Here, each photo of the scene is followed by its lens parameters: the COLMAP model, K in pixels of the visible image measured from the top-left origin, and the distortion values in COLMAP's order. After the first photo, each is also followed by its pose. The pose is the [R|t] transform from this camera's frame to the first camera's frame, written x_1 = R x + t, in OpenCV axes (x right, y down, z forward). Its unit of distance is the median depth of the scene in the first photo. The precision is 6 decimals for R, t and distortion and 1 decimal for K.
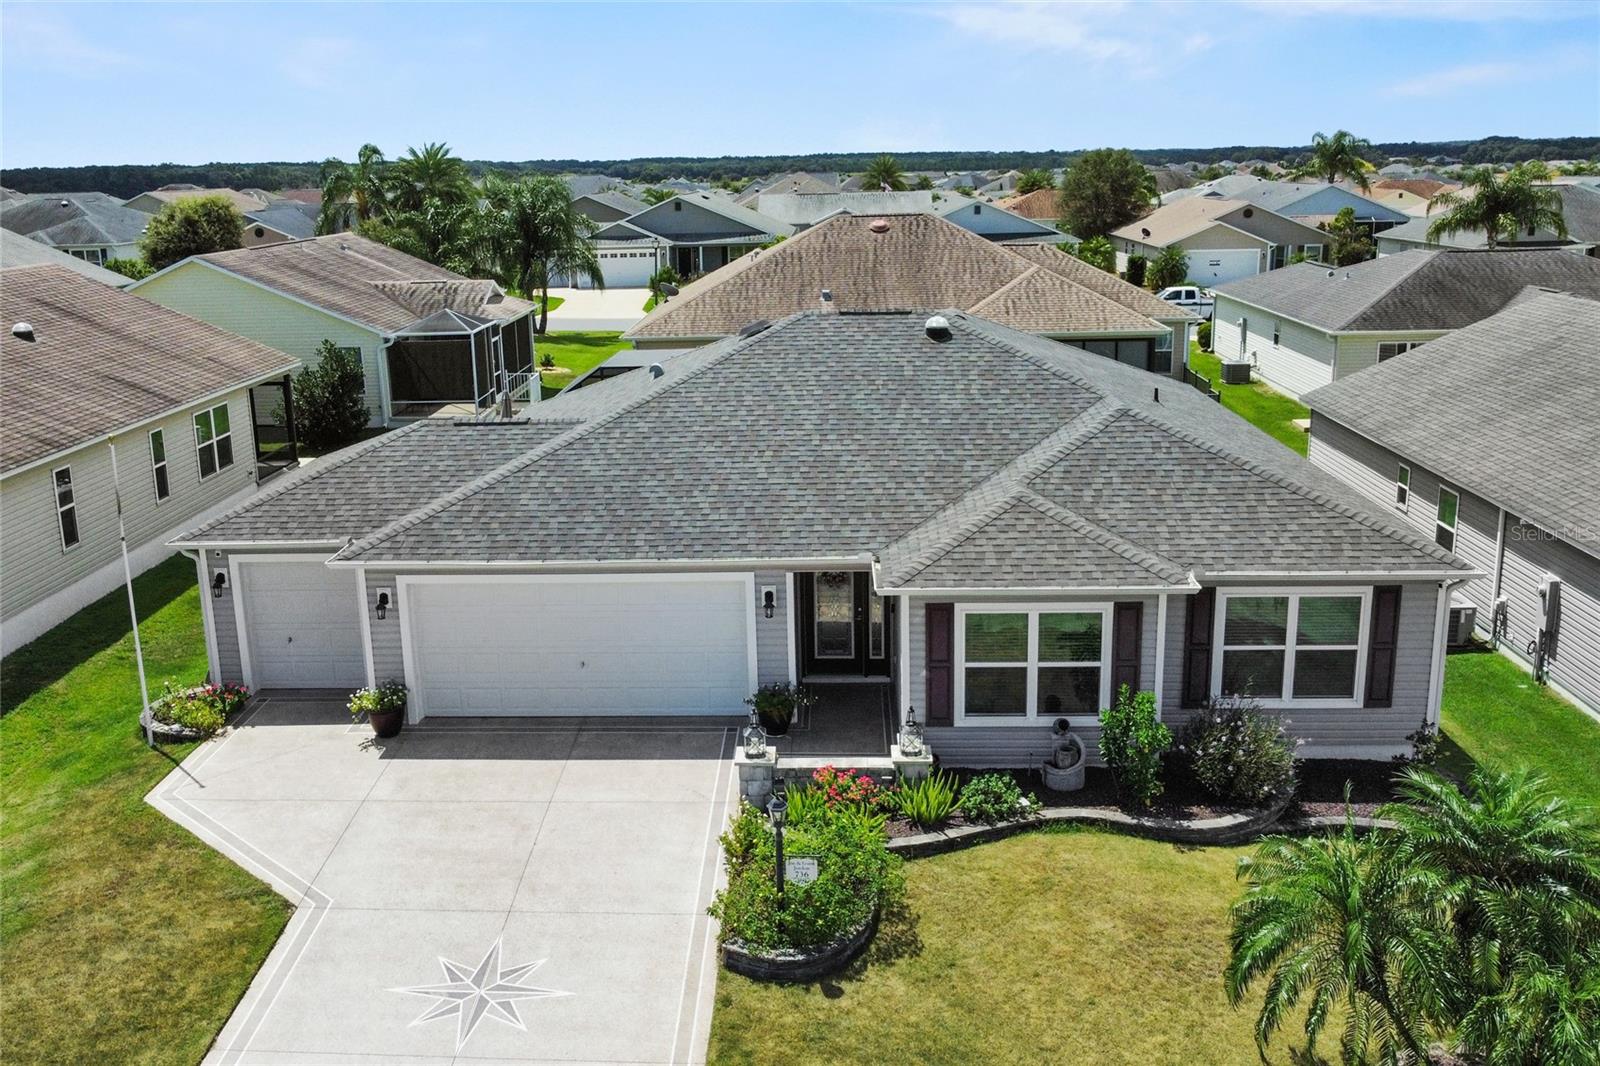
lens RADIAL K [[1438.1, 0, 761.4], [0, 1438.1, 533.3], [0, 0, 1]] dist [-0.004860, -0.008604]
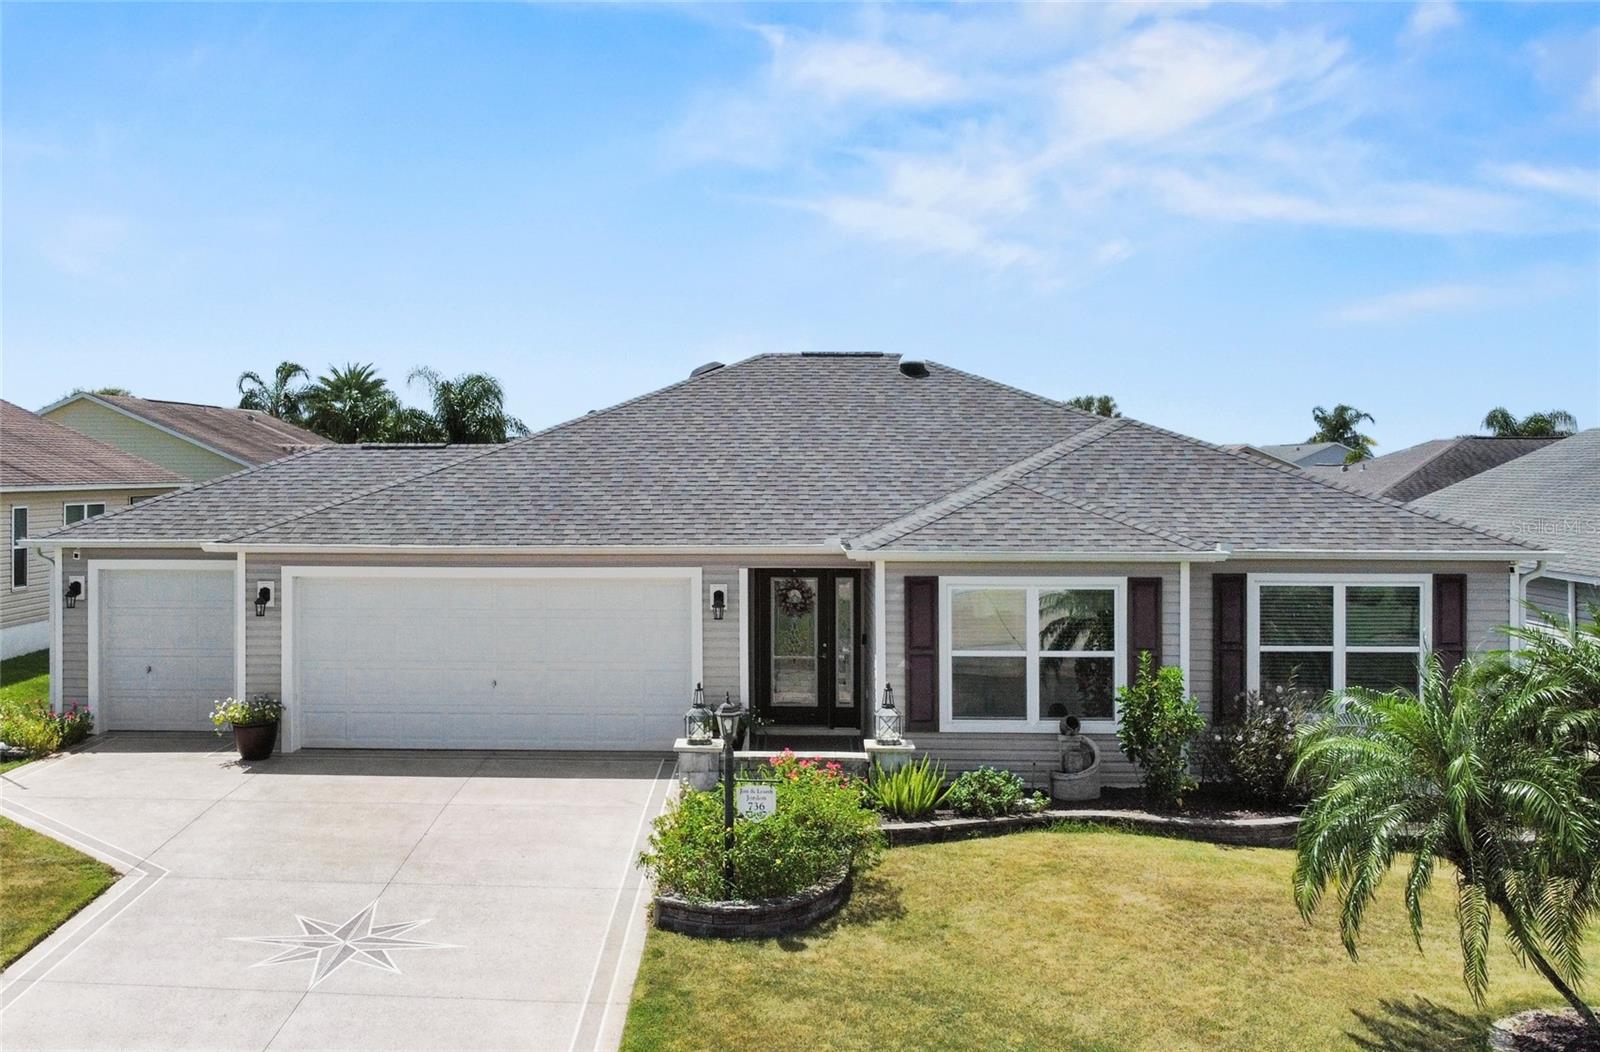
lens RADIAL K [[1615.3, 0, 700.7], [0, 1615.3, 473.9], [0, 0, 1]] dist [-0.007131, -0.009121]
pose [[0.999710, 0.023345, -0.005891, -0.001450], [-0.024076, 0.968837, -0.246527, 0.220712], [-0.000048, 0.246597, 0.969118, 0.062173]]
